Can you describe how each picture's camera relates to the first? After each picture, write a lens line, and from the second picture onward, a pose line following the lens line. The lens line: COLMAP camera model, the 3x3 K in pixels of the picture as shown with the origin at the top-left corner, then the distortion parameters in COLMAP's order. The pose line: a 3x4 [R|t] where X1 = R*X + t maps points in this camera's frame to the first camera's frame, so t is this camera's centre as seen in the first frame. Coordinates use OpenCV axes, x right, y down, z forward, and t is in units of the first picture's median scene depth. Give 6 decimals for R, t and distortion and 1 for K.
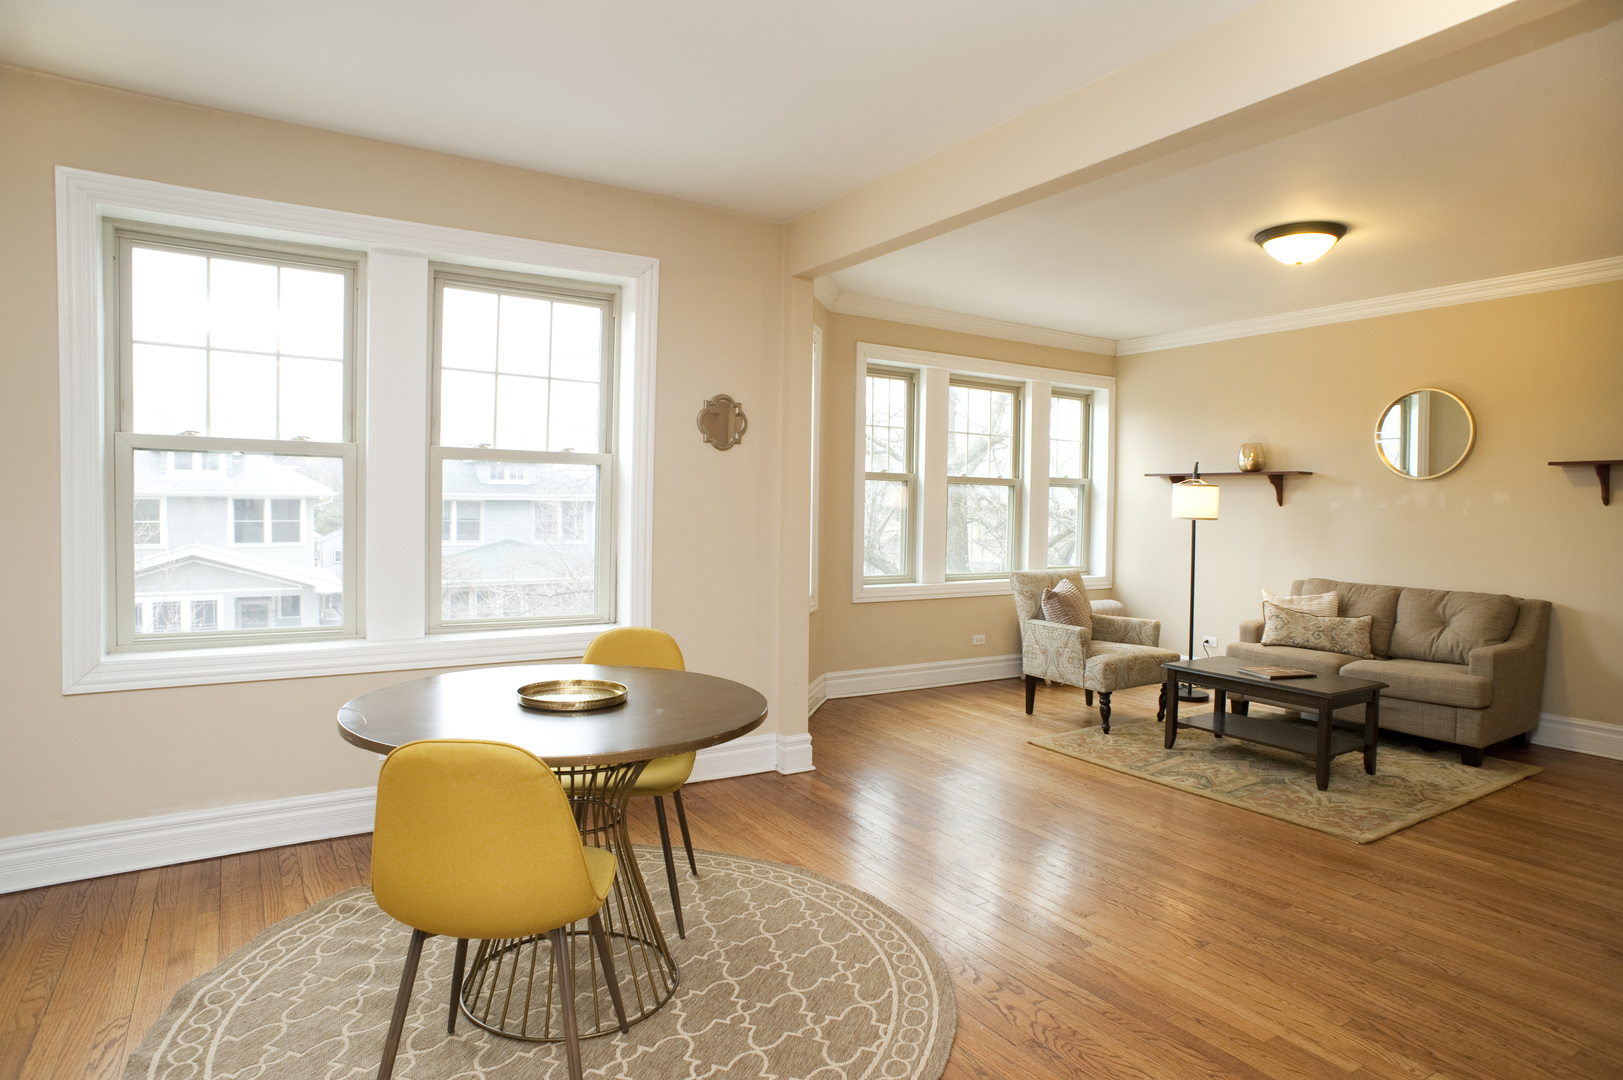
lens RADIAL K [[923.2, 0, 815.6], [0, 923.2, 538.1], [0, 0, 1]] dist [-0.097439, 0.066039]
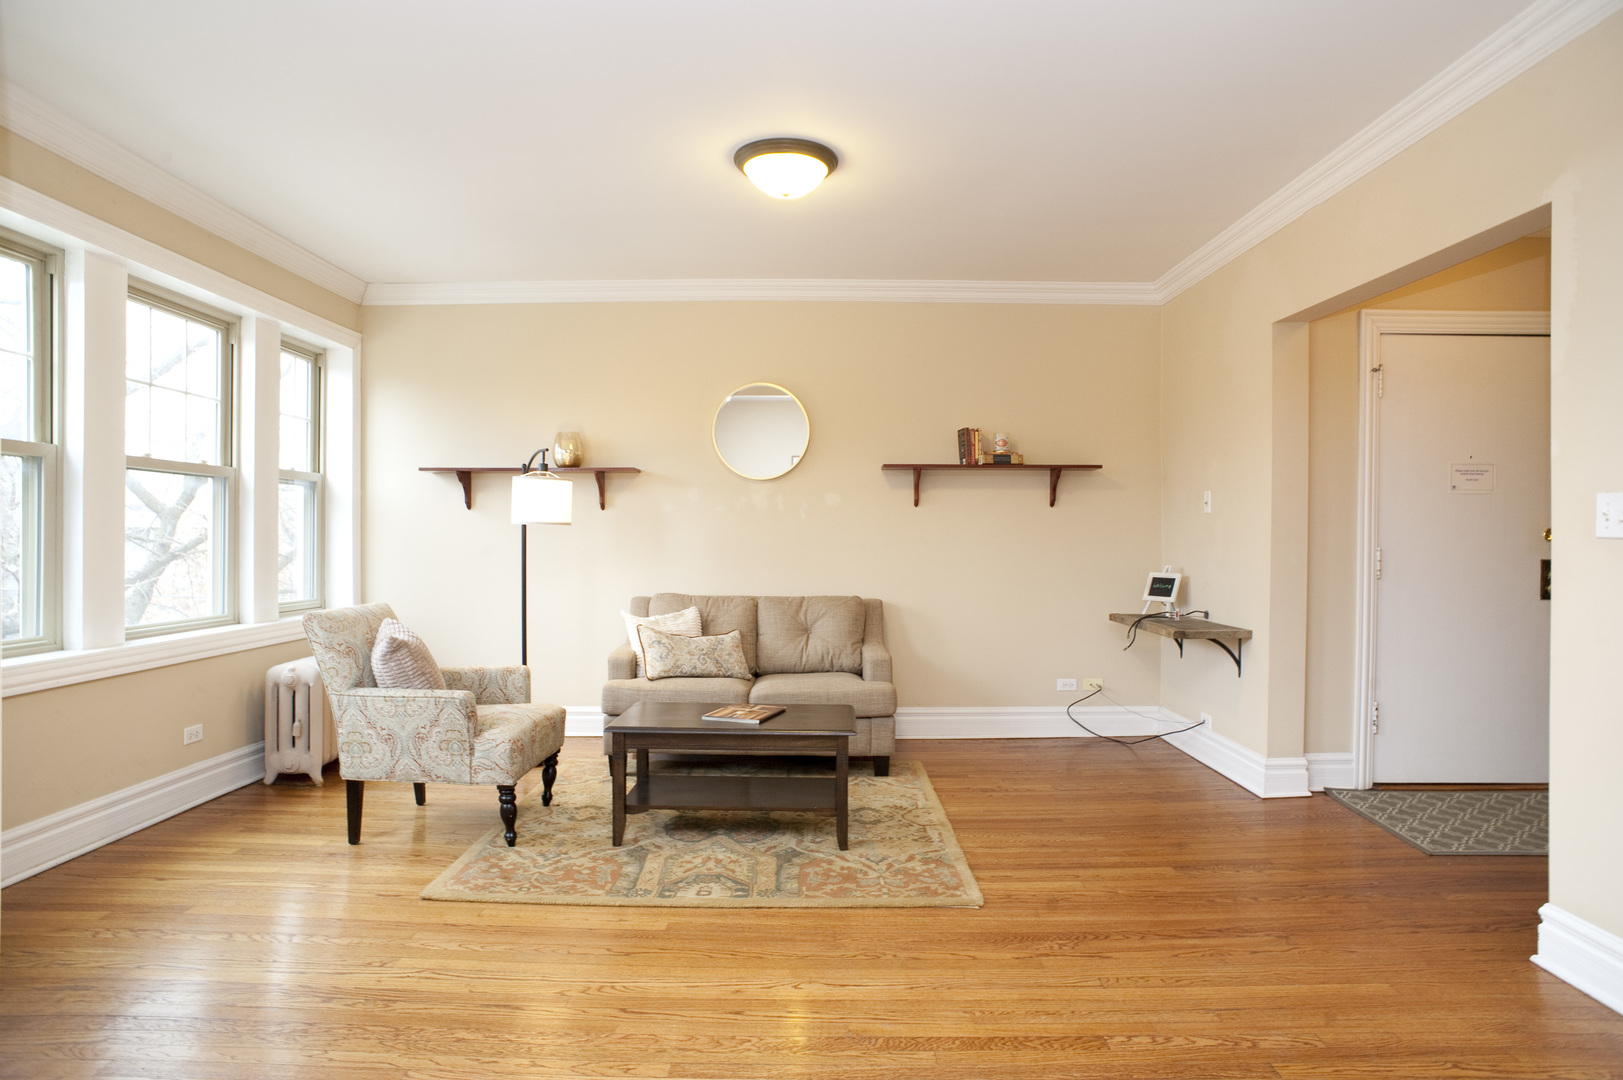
lens RADIAL K [[923.2, 0, 815.9], [0, 923.2, 543.3], [0, 0, 1]] dist [-0.097439, 0.066039]
pose [[0.544198, -0.019164, 0.838738, -0.127769], [0.036942, 0.999317, -0.001136, 0.005105], [-0.838143, 0.031603, 0.544534, 0.536205]]
